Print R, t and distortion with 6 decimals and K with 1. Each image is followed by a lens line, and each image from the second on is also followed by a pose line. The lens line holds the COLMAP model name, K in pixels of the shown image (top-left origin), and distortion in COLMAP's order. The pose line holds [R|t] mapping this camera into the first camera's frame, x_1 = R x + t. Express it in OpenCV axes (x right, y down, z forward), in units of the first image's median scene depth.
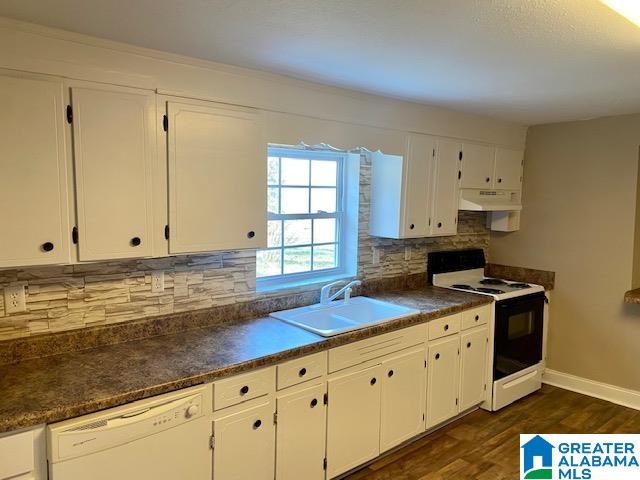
lens RADIAL K [[484.8, 0, 320.7], [0, 484.8, 234.6], [0, 0, 1]] dist [0.009067, -0.004693]
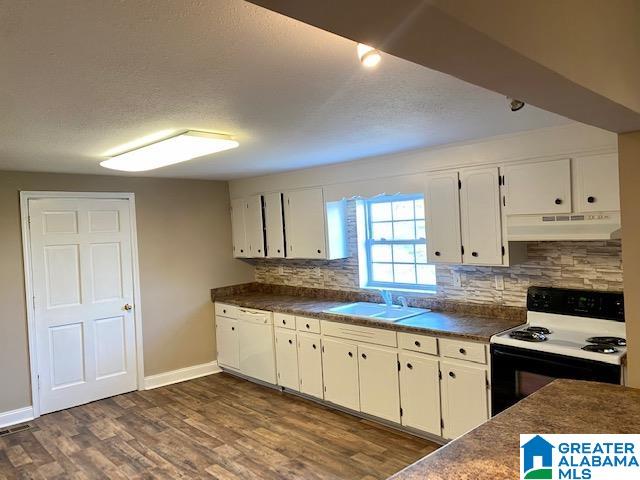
lens RADIAL K [[484.8, 0, 314.0], [0, 484.8, 236.7], [0, 0, 1]] dist [0.009067, -0.004693]
pose [[0.044770, 0.015643, -0.998875, 1.244666], [-0.038056, 0.999178, 0.013943, -0.058073], [0.998272, 0.037389, 0.045329, 0.638988]]
